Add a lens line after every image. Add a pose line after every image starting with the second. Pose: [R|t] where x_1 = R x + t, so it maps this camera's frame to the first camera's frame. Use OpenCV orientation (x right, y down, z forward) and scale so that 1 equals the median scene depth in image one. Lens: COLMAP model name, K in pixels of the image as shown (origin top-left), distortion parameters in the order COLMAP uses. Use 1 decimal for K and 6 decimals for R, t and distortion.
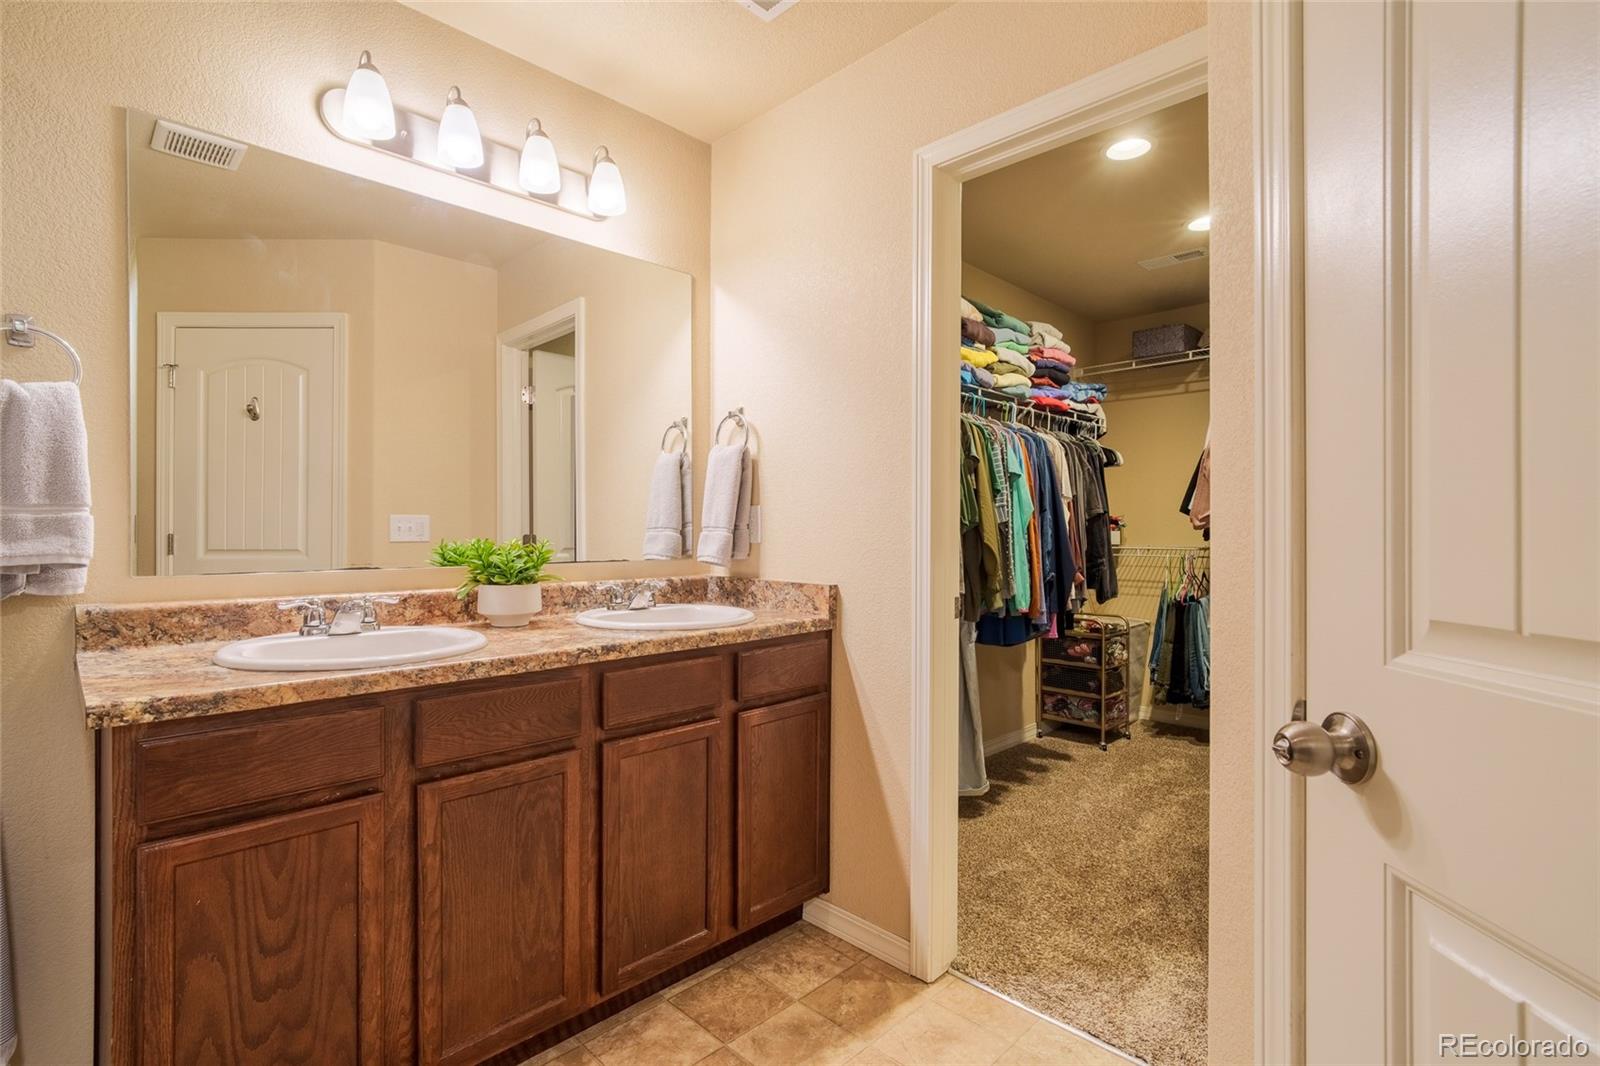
lens RADIAL K [[747.4, 0, 798.0], [0, 747.4, 529.7], [0, 0, 1]] dist [-0.010149, -0.000470]
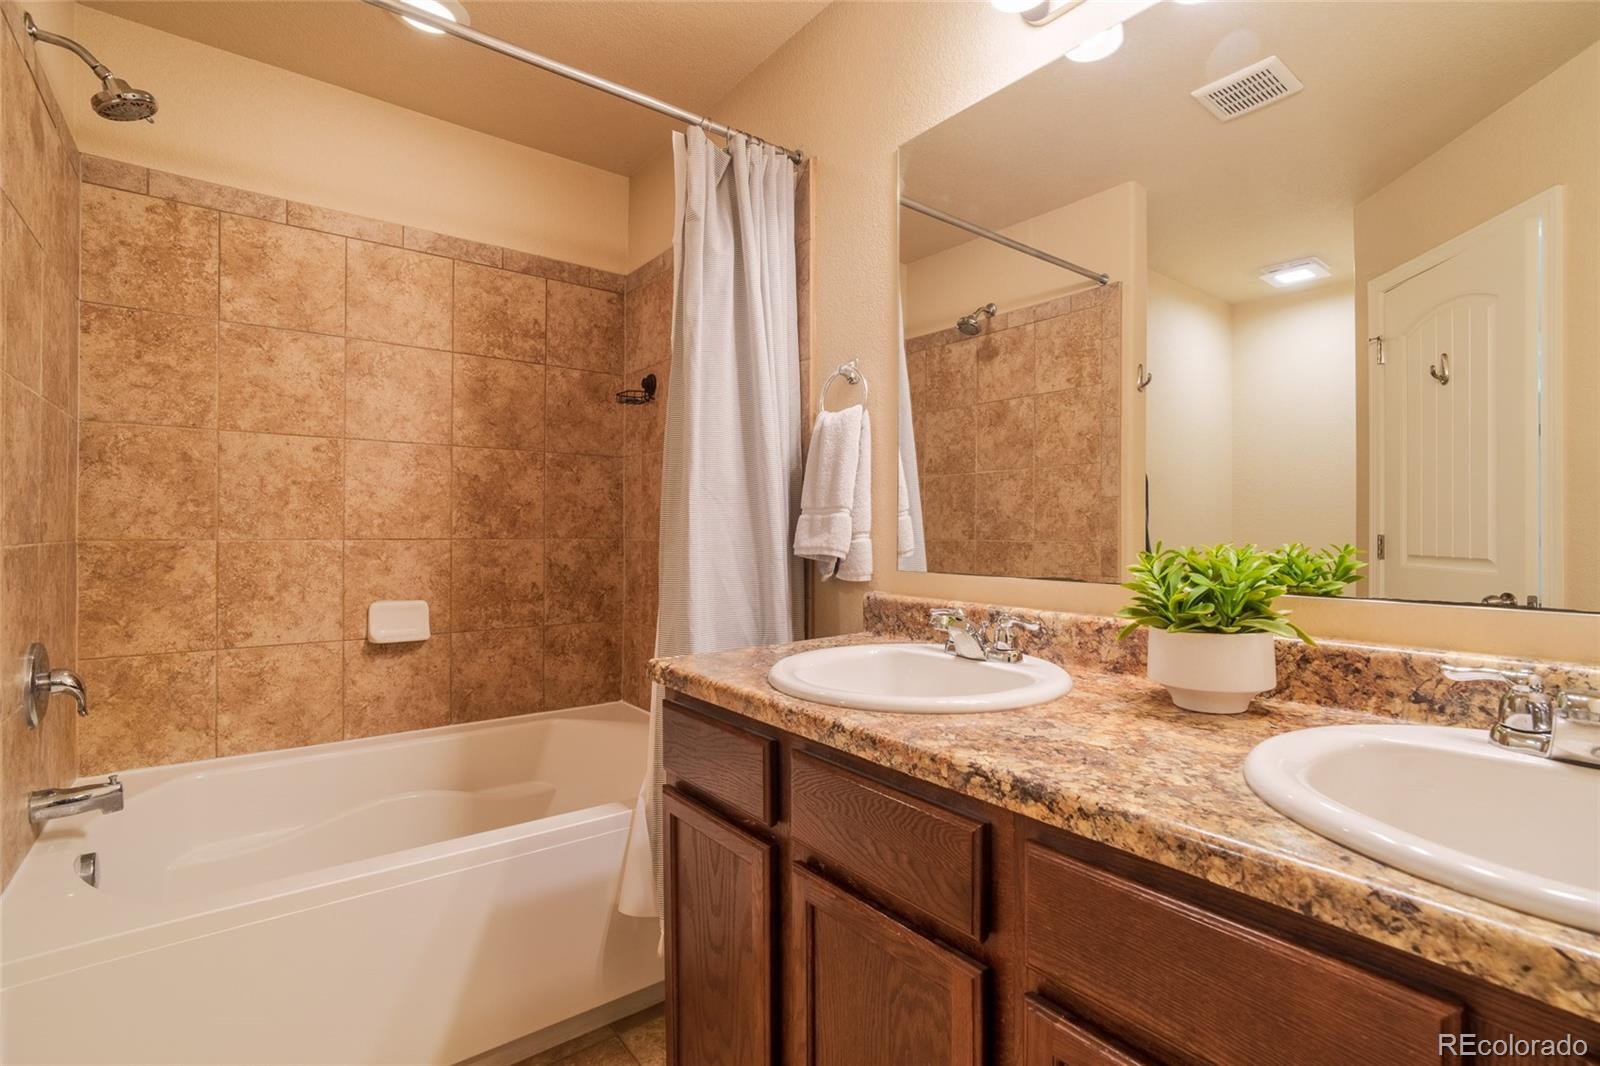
lens RADIAL K [[747.4, 0, 796.9], [0, 747.4, 529.1], [0, 0, 1]] dist [-0.010149, -0.000470]
pose [[-0.130484, -0.003327, -0.991445, 0.210167], [-0.002084, 0.999993, -0.003081, 0.005614], [0.991448, 0.001664, -0.130490, 0.941213]]
